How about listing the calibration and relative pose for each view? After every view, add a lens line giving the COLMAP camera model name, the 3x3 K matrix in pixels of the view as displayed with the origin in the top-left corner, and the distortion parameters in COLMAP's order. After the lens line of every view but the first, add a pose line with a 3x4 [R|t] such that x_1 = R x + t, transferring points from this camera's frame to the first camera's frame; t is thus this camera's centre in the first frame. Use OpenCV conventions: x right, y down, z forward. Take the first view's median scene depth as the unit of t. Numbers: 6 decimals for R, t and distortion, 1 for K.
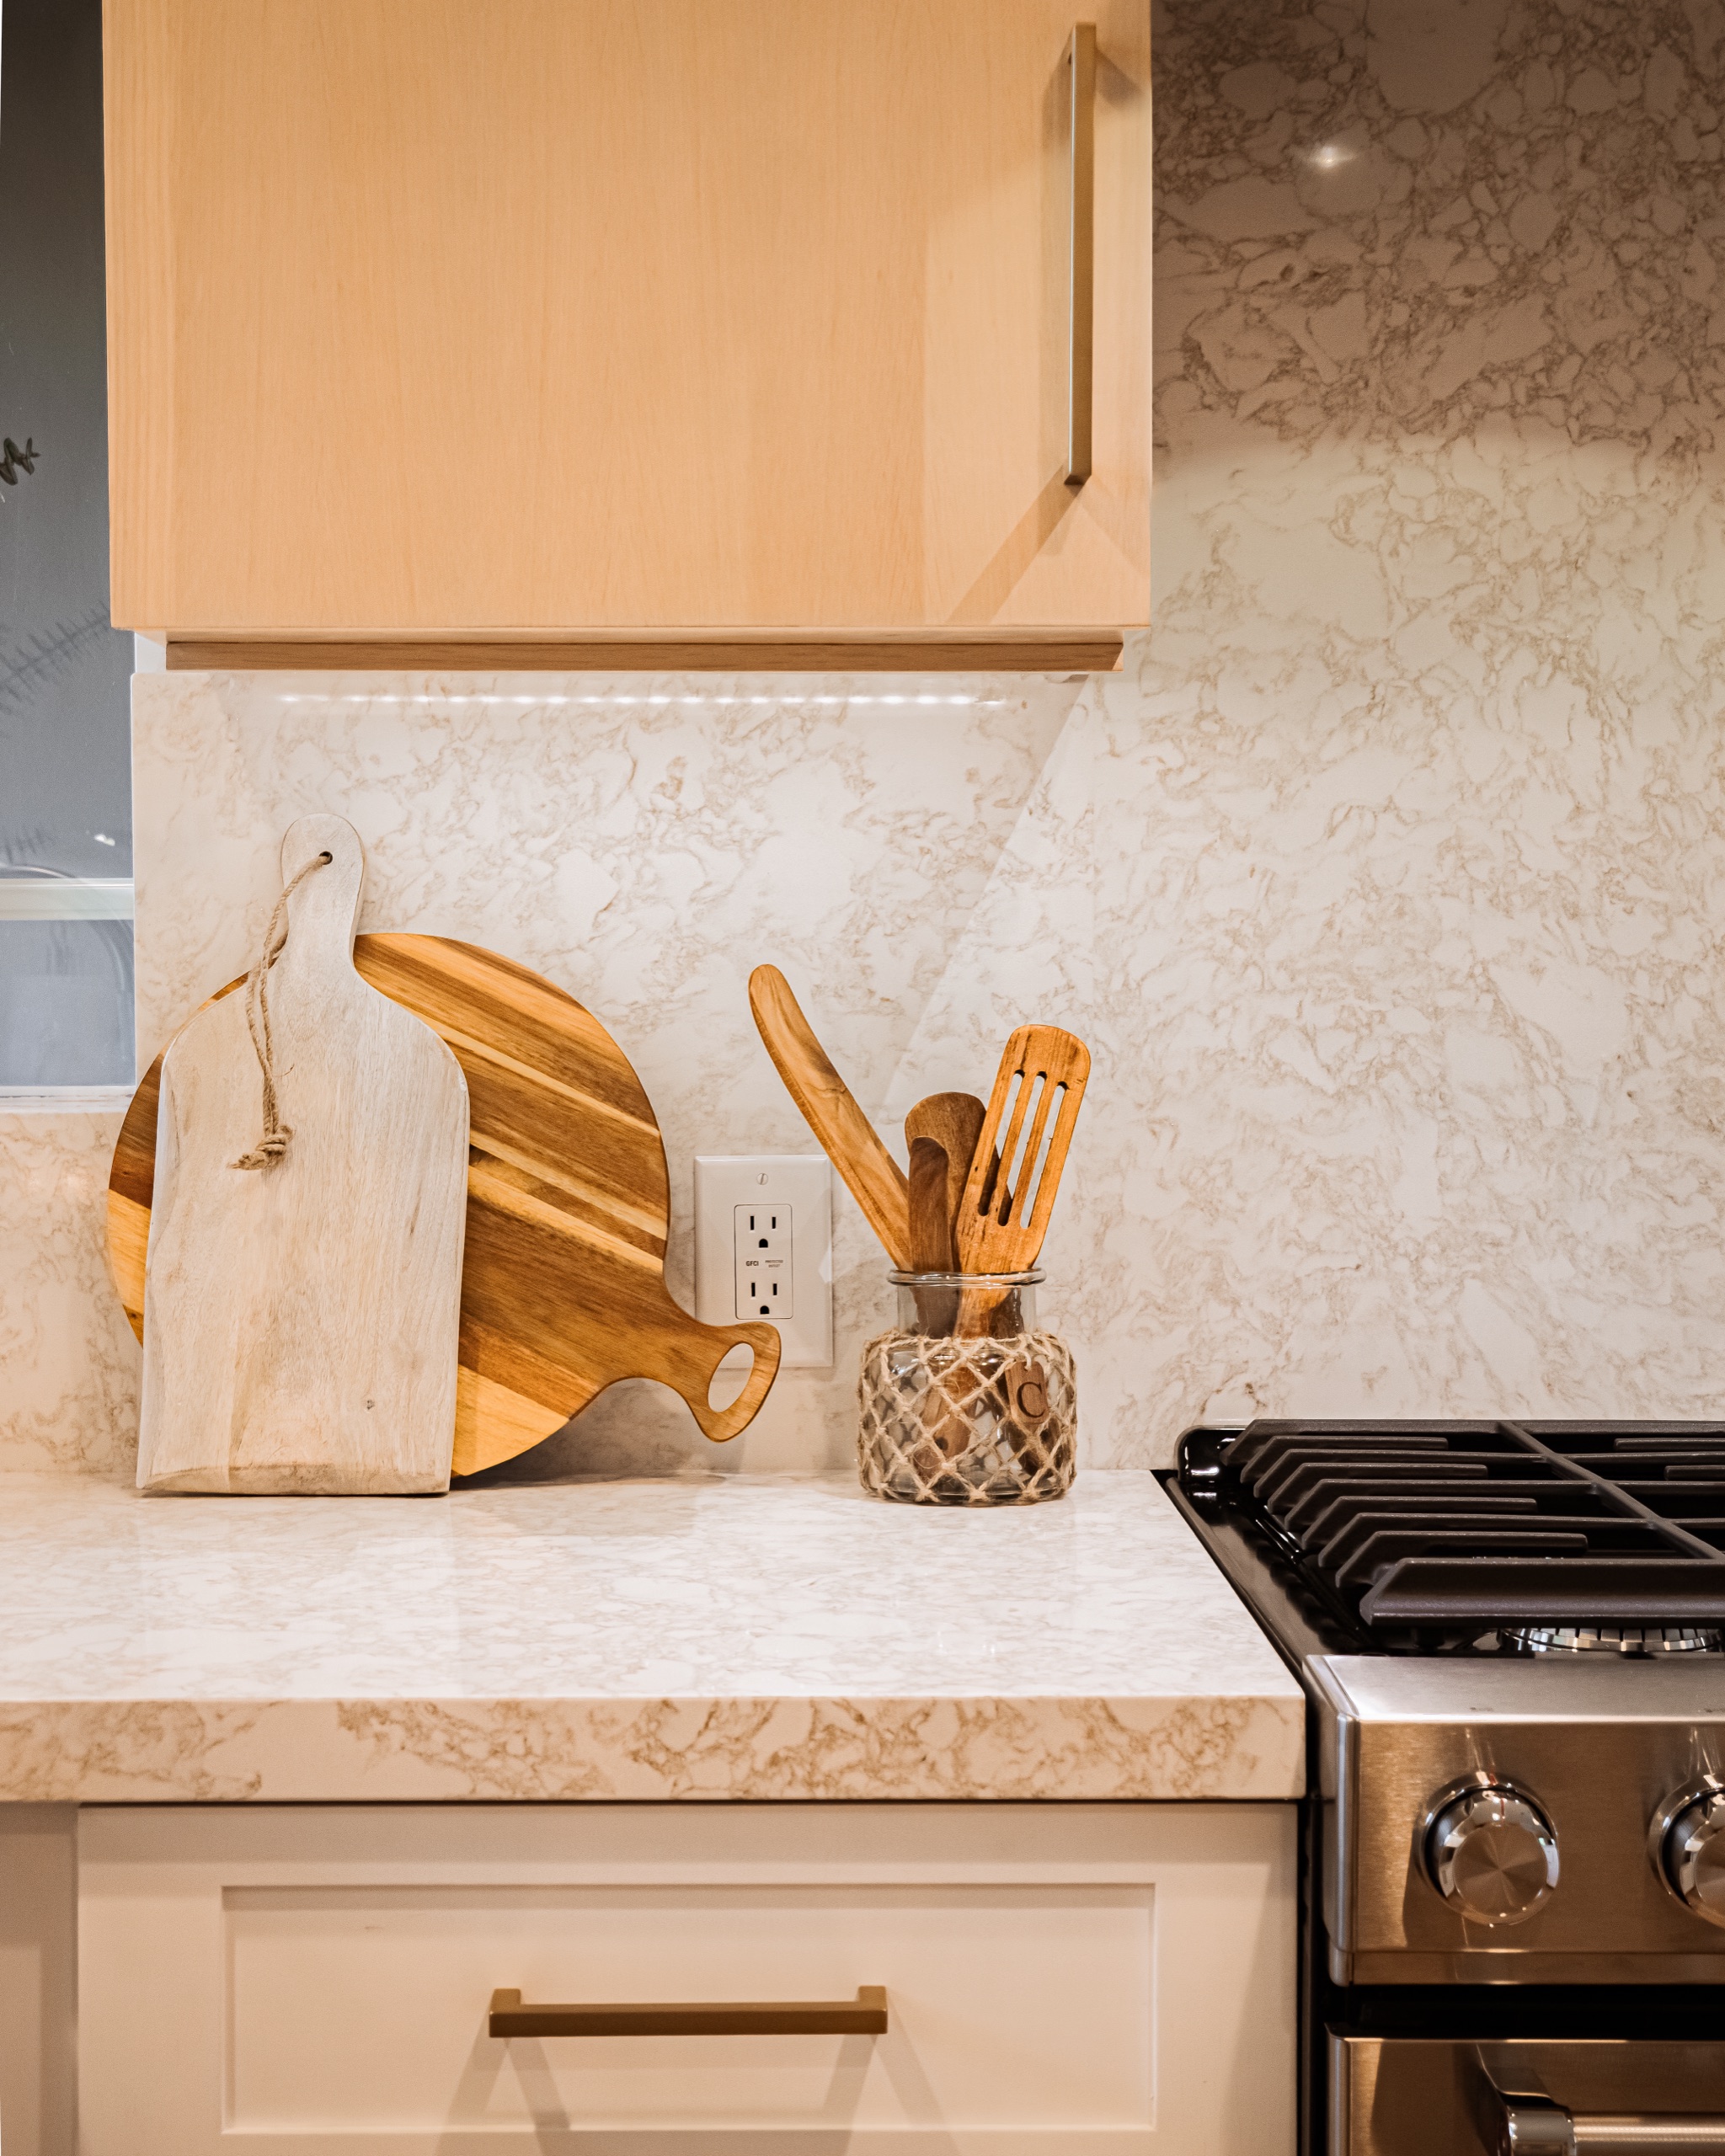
lens RADIAL K [[3465.2, 0, 820.5], [0, 3465.2, 1064.2], [0, 0, 1]] dist [0.024522, -0.008545]
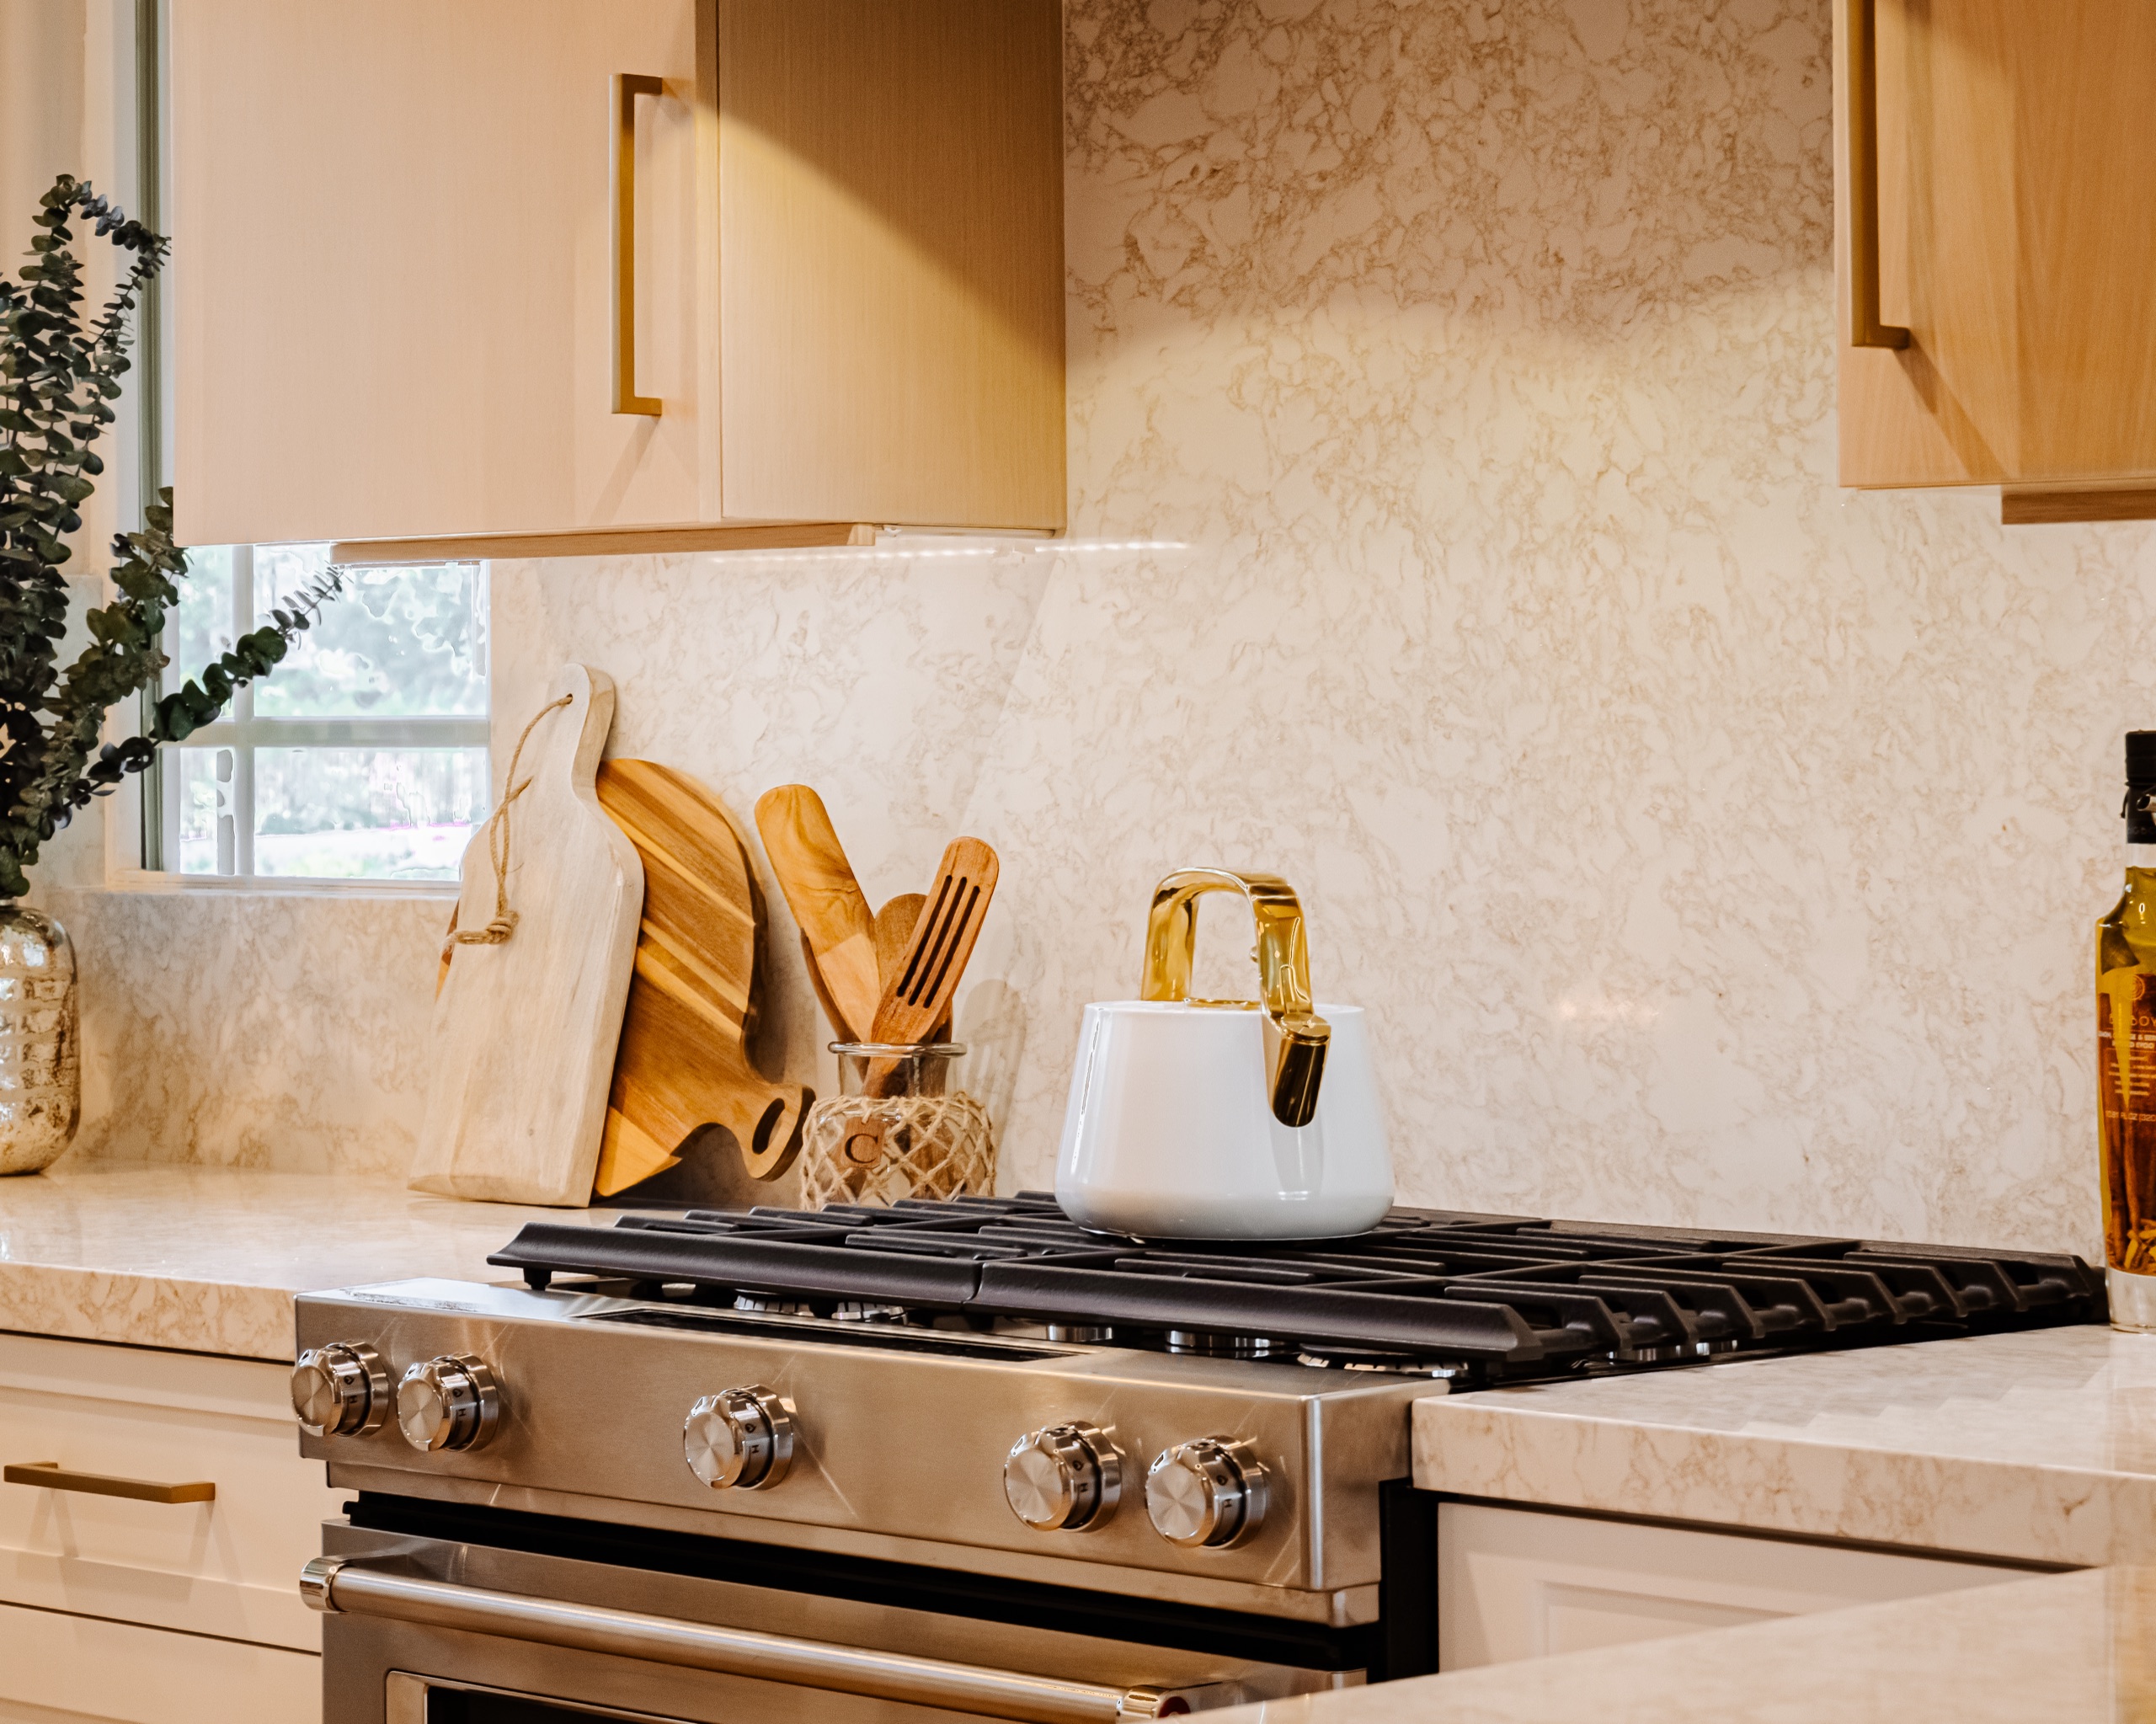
lens RADIAL K [[5555.9, 0, 836.8], [0, 5555.9, 652.1], [0, 0, 1]] dist [0.018468, 0.041384]
pose [[0.722763, -0.014634, -0.690942, 1.292889], [-0.018615, 0.999001, -0.040631, 0.003164], [0.690846, 0.042228, 0.721768, -0.375147]]
